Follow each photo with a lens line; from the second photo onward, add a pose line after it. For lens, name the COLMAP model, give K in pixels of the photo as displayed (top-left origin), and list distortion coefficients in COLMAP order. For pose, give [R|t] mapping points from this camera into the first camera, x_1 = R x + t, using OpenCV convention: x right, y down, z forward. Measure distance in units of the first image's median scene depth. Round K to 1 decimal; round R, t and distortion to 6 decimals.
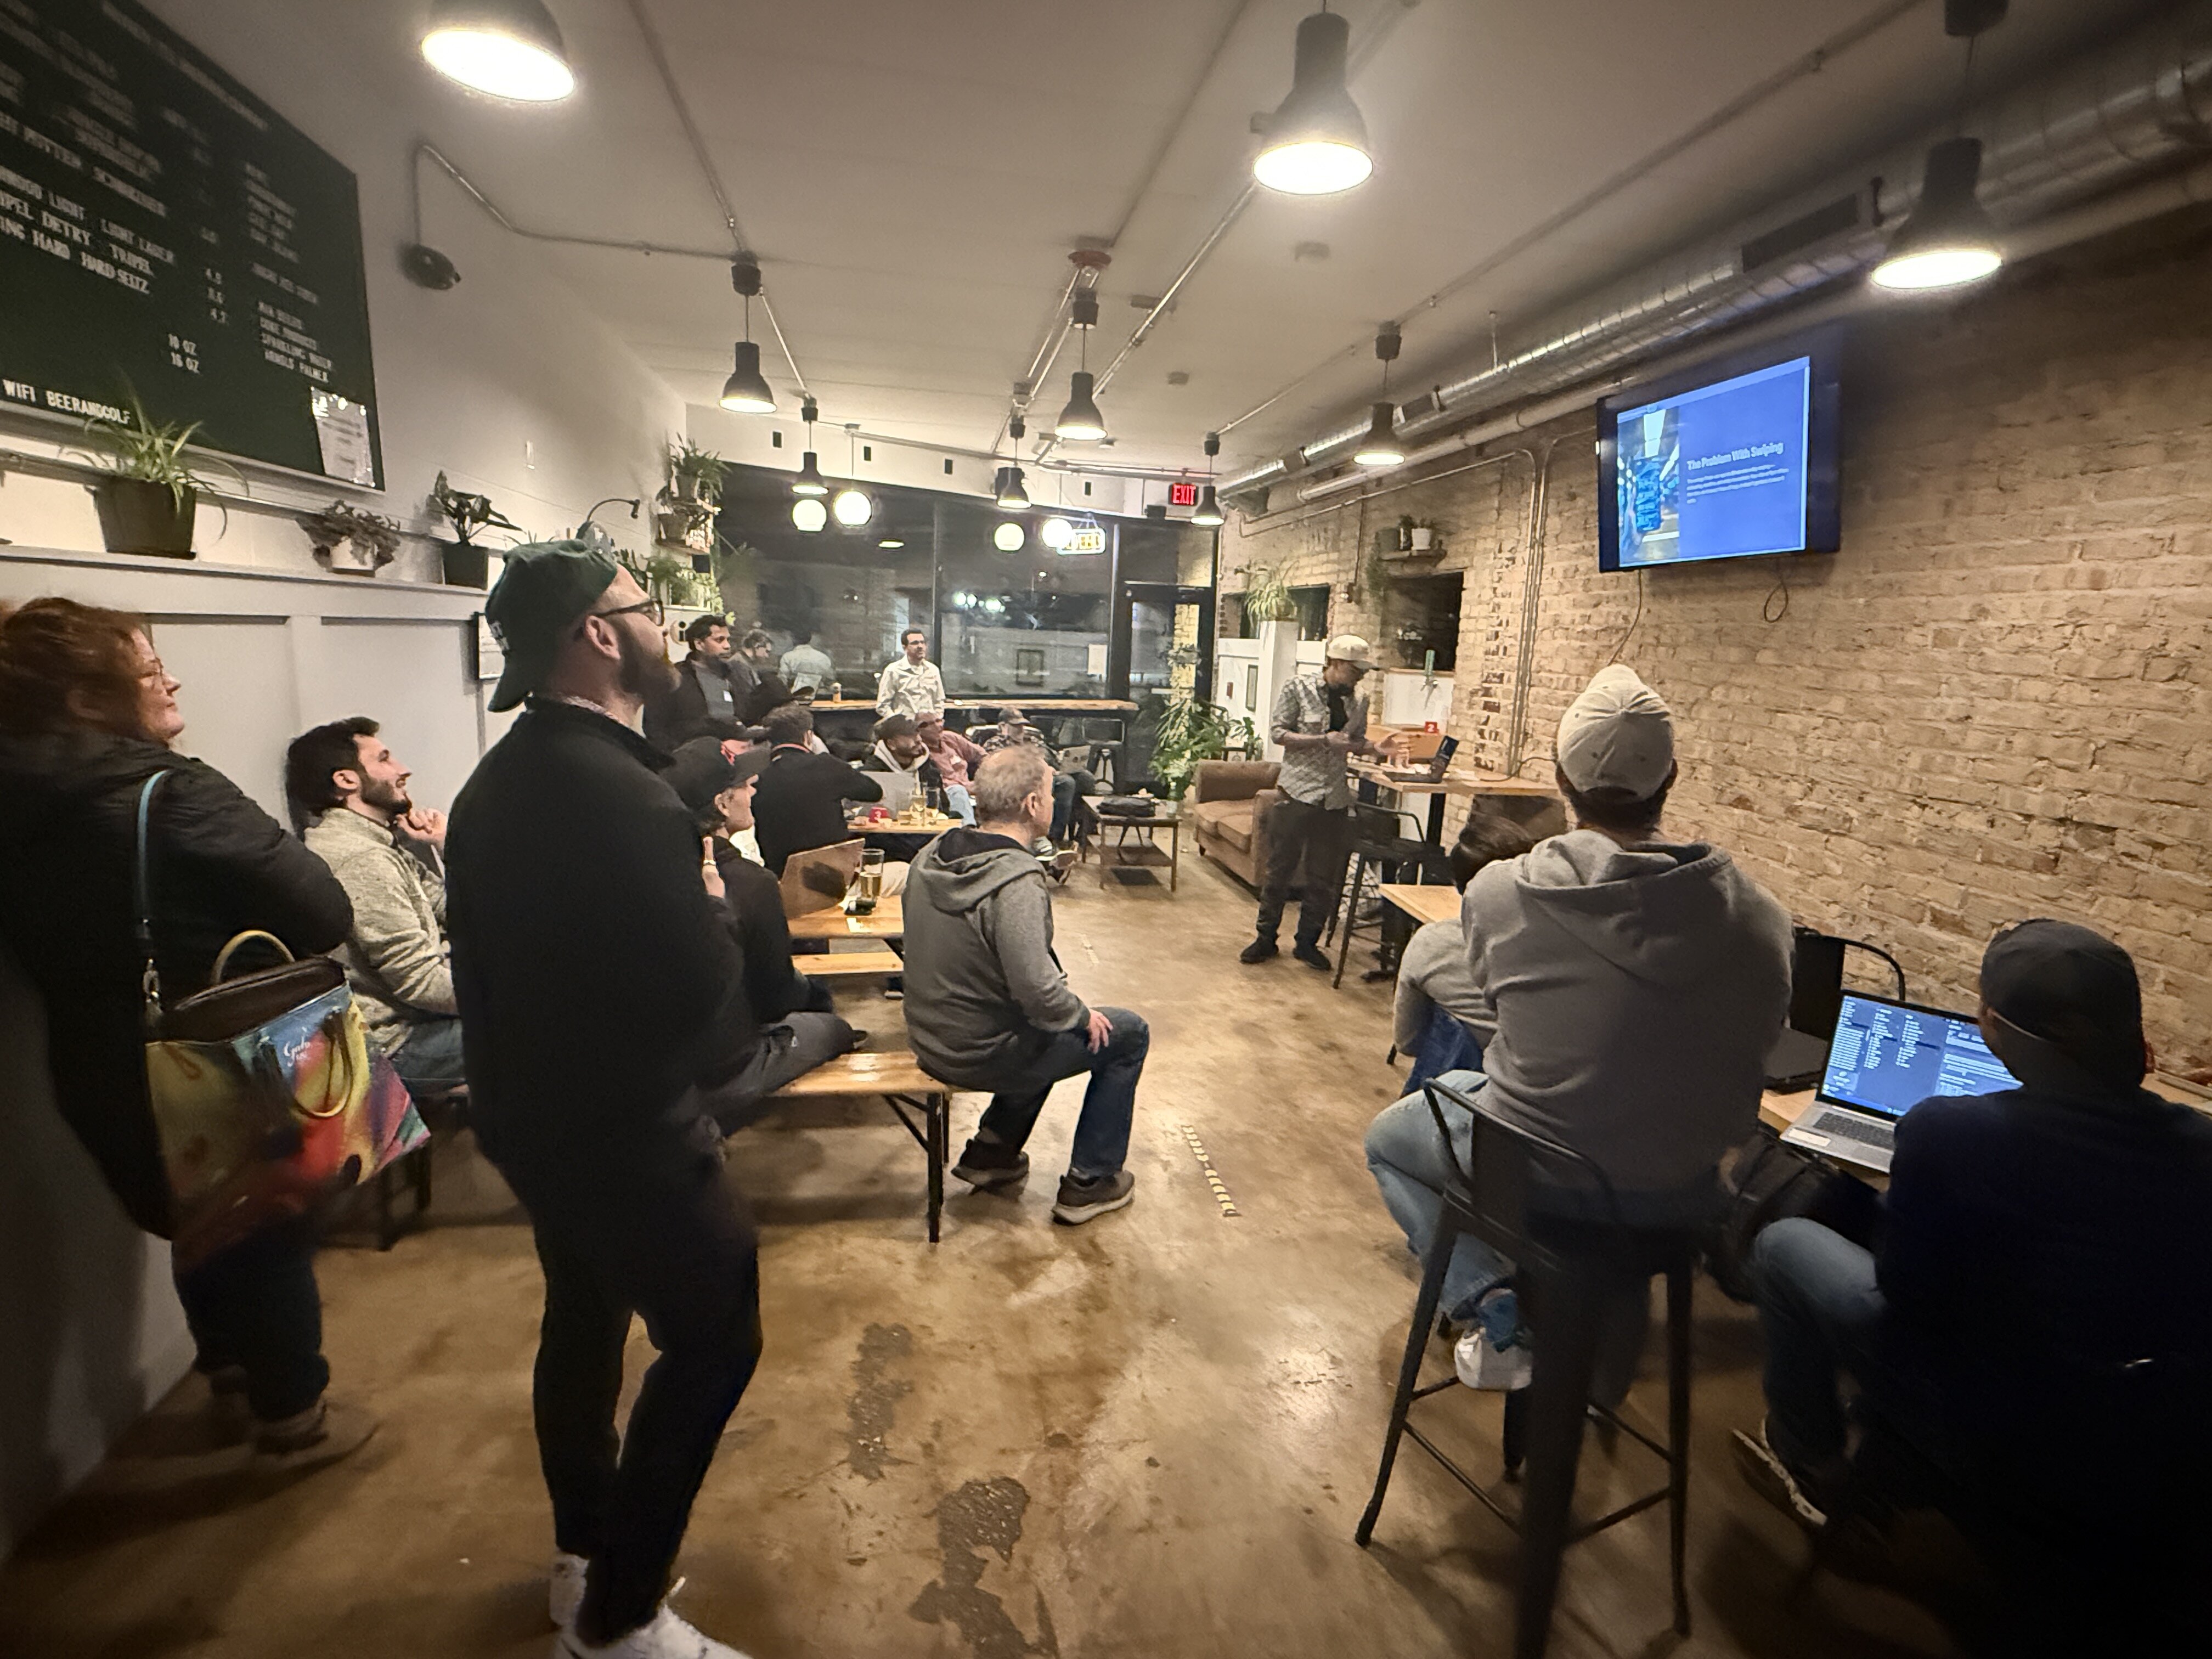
lens RADIAL K [[1133.4, 0, 1102.2], [0, 1133.4, 836.1], [0, 0, 1]] dist [-0.002837, 0.000017]
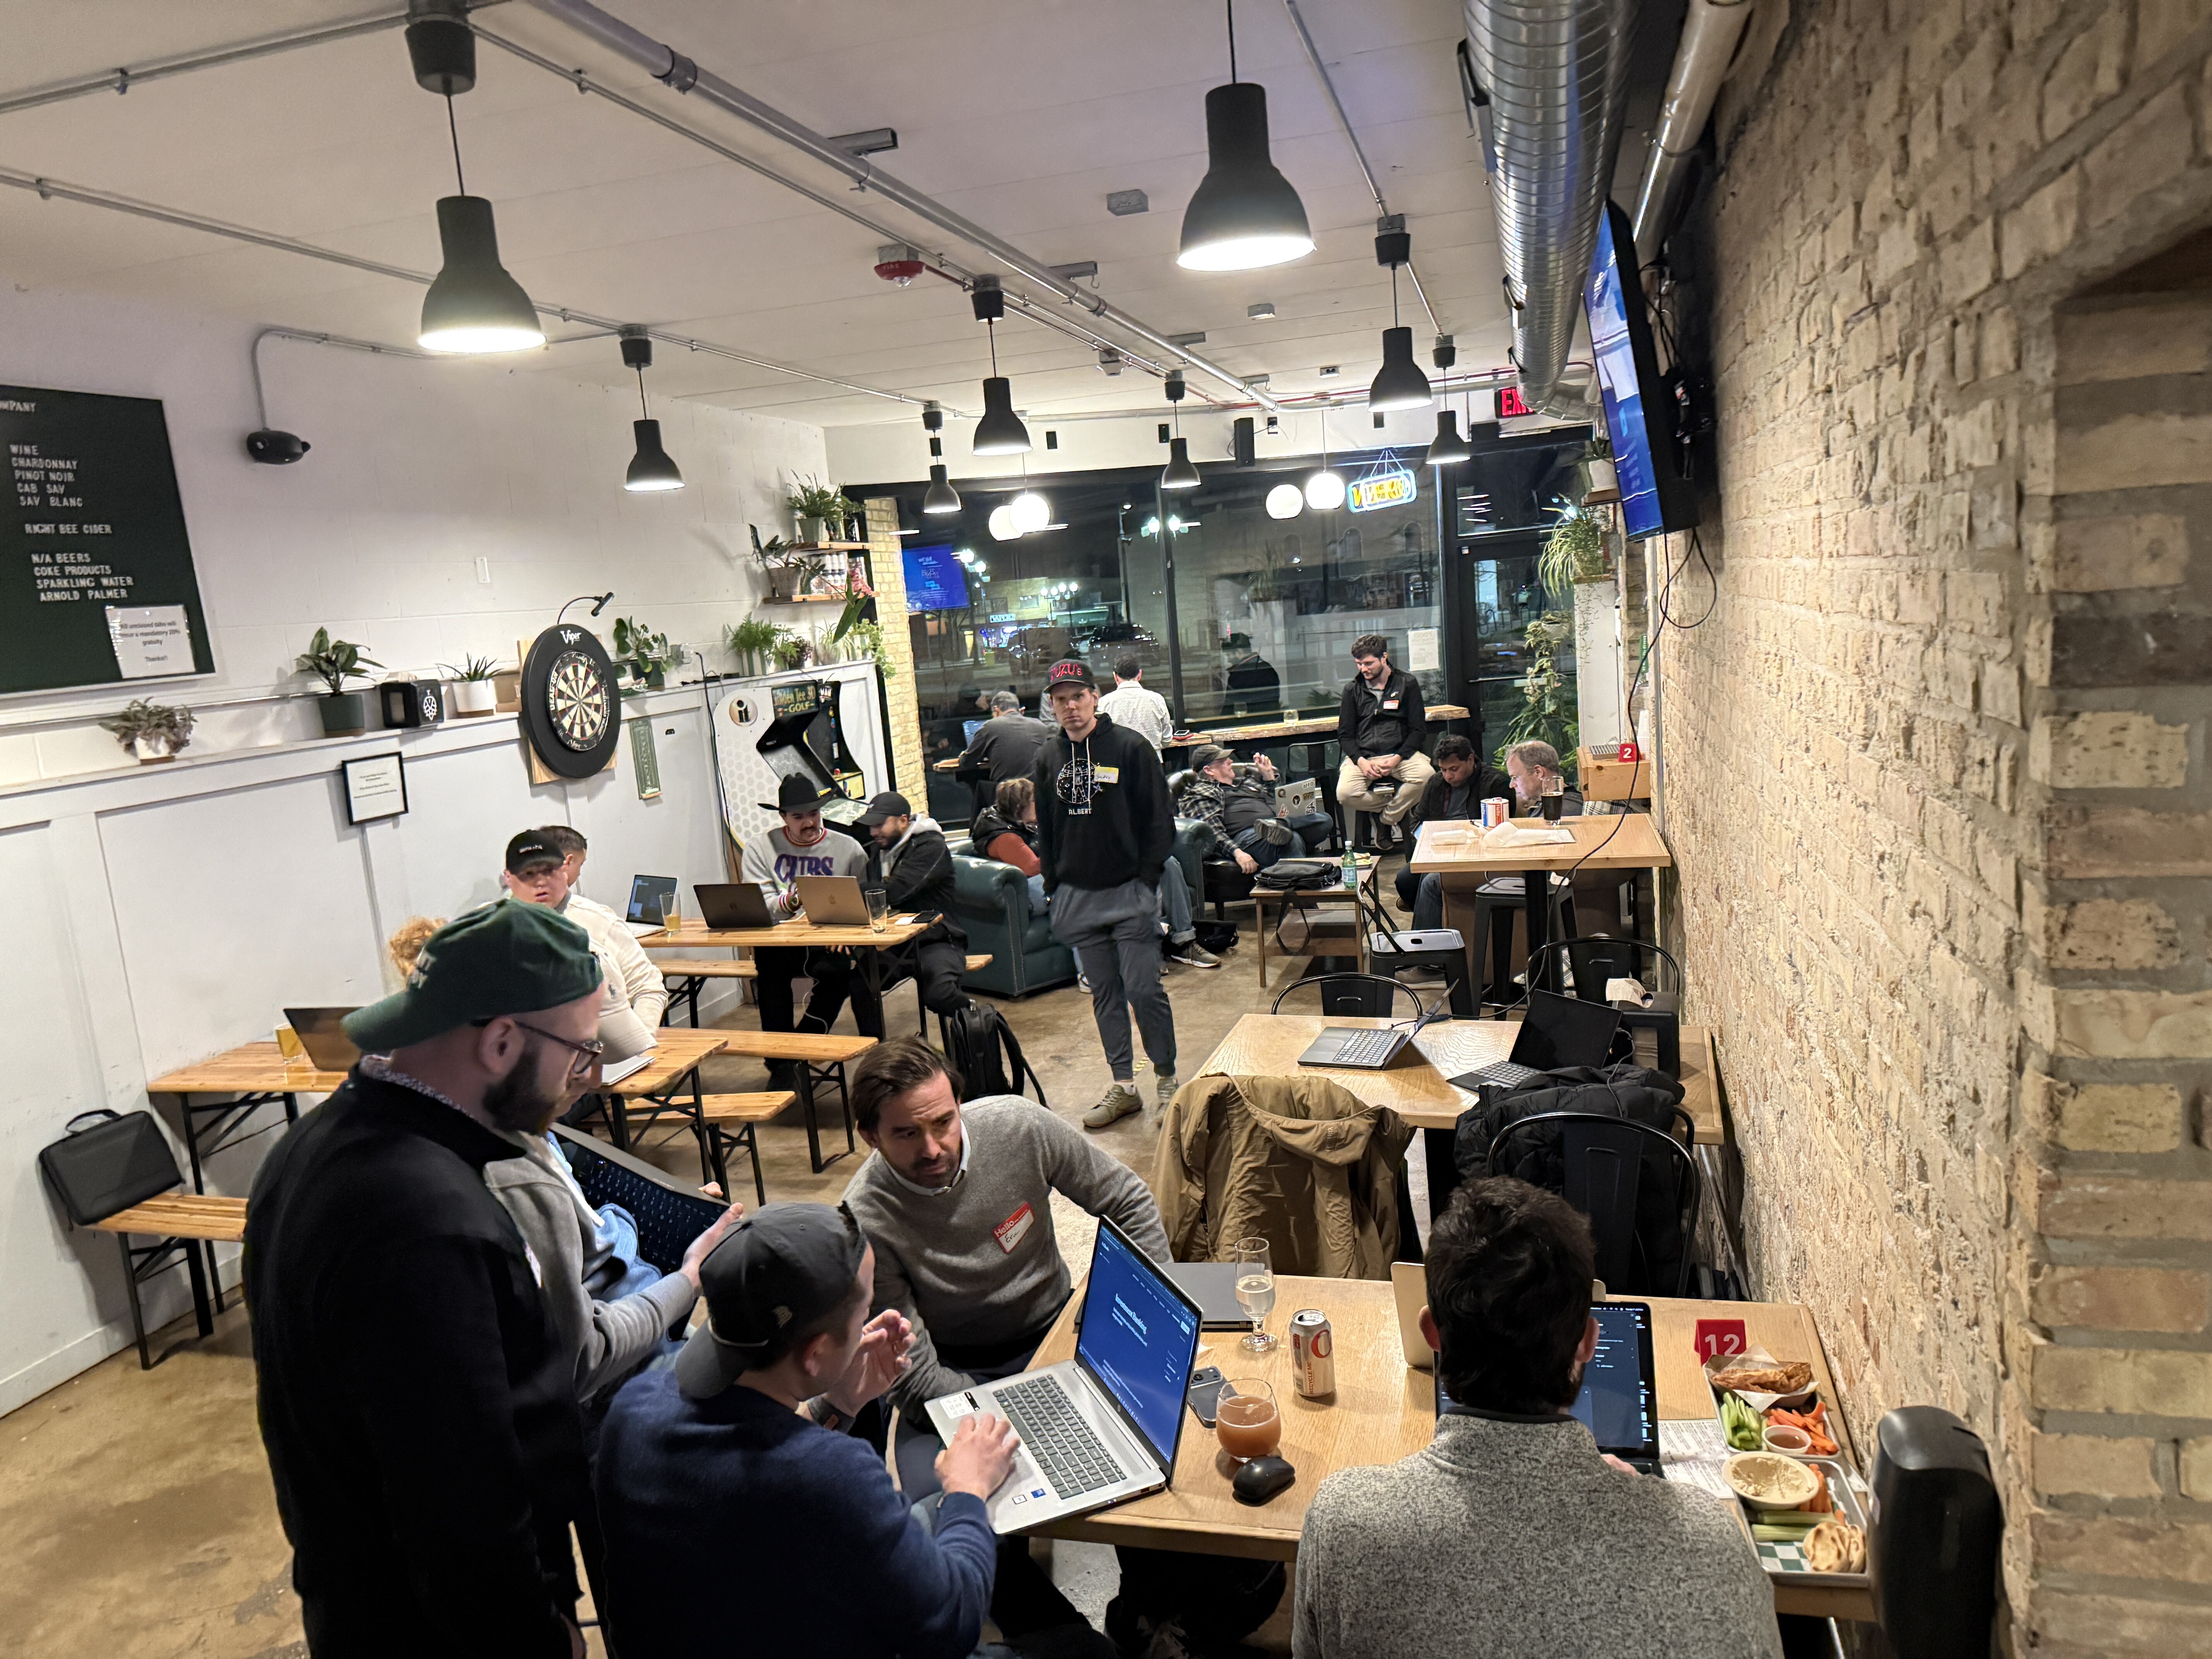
lens RADIAL K [[1595.9, 0, 1098.3], [0, 1595.9, 850.5], [0, 0, 1]] dist [0.044630, -0.074378]
pose [[0.888250, -0.047732, -0.456874, 0.530250], [0.046590, 0.998819, -0.013773, -0.046632], [0.456992, -0.009052, 0.889425, 0.006930]]
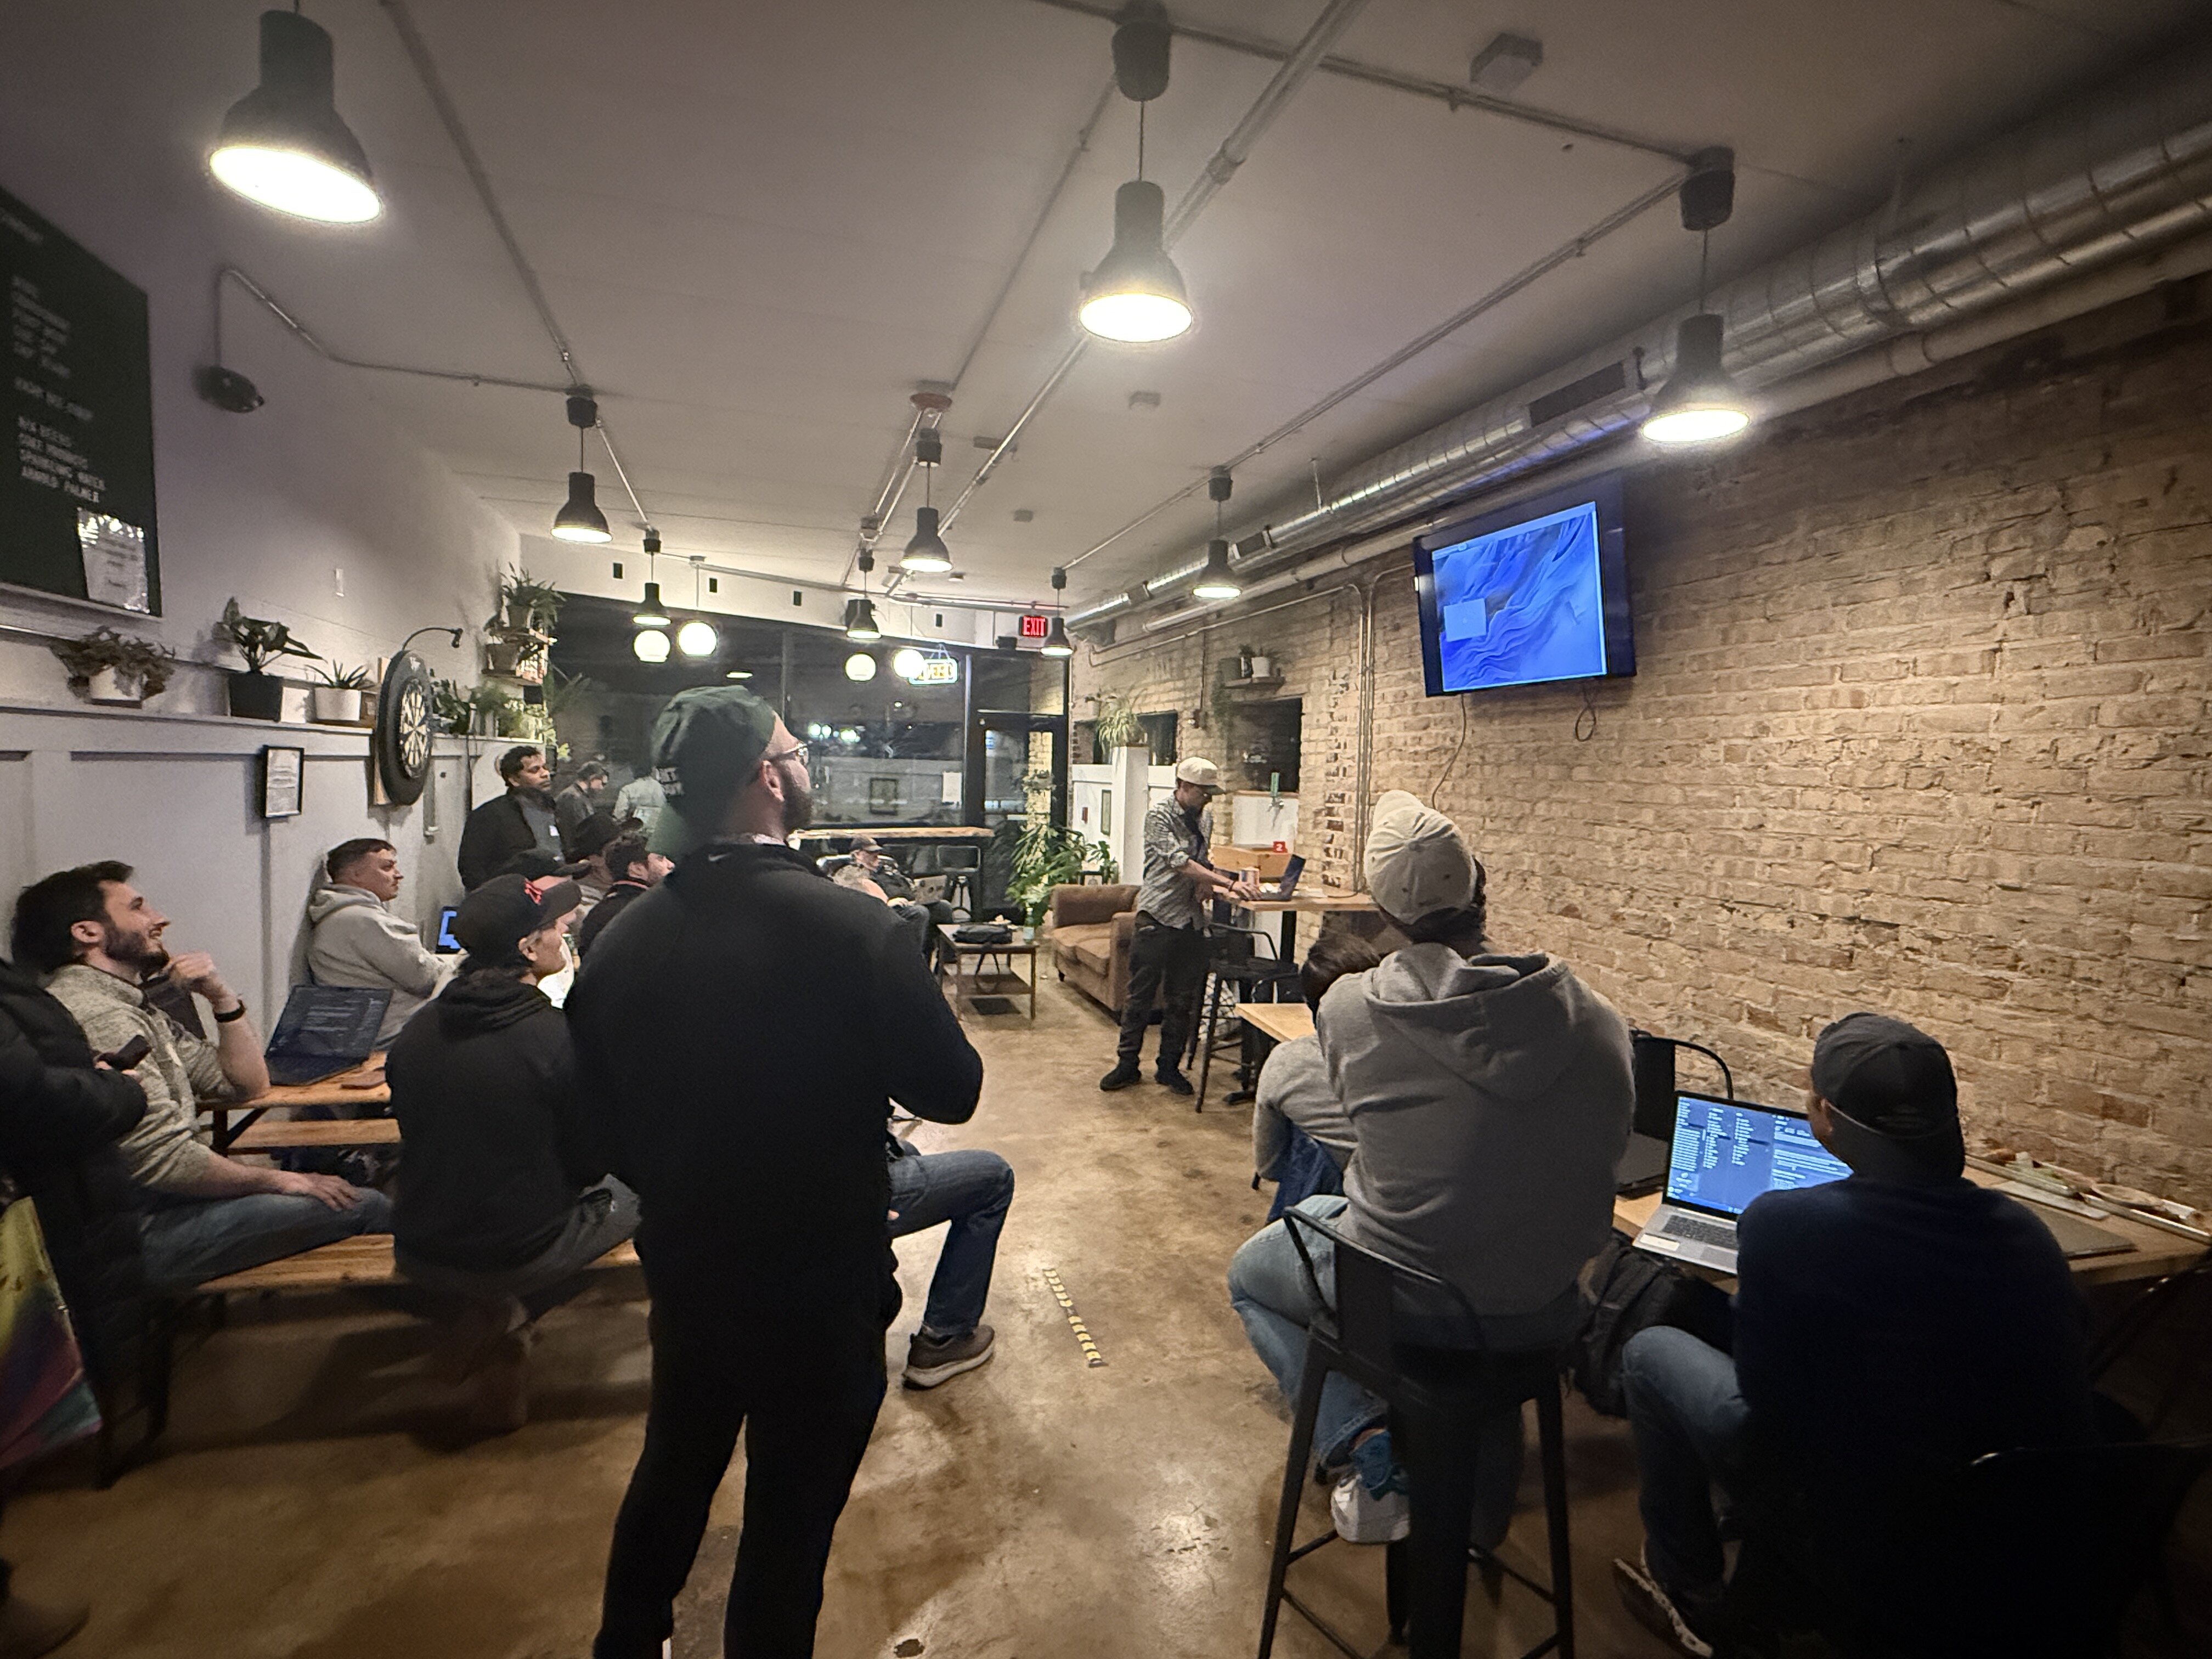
lens RADIAL K [[1132.5, 0, 1106.0], [0, 1132.5, 829.5], [0, 0, 1]] dist [-0.003532, 0.000580]
pose [[0.991781, -0.020448, 0.126301, 0.006886], [0.035007, 0.992846, -0.114151, -0.000364], [-0.123063, 0.117635, 0.985402, 0.010788]]
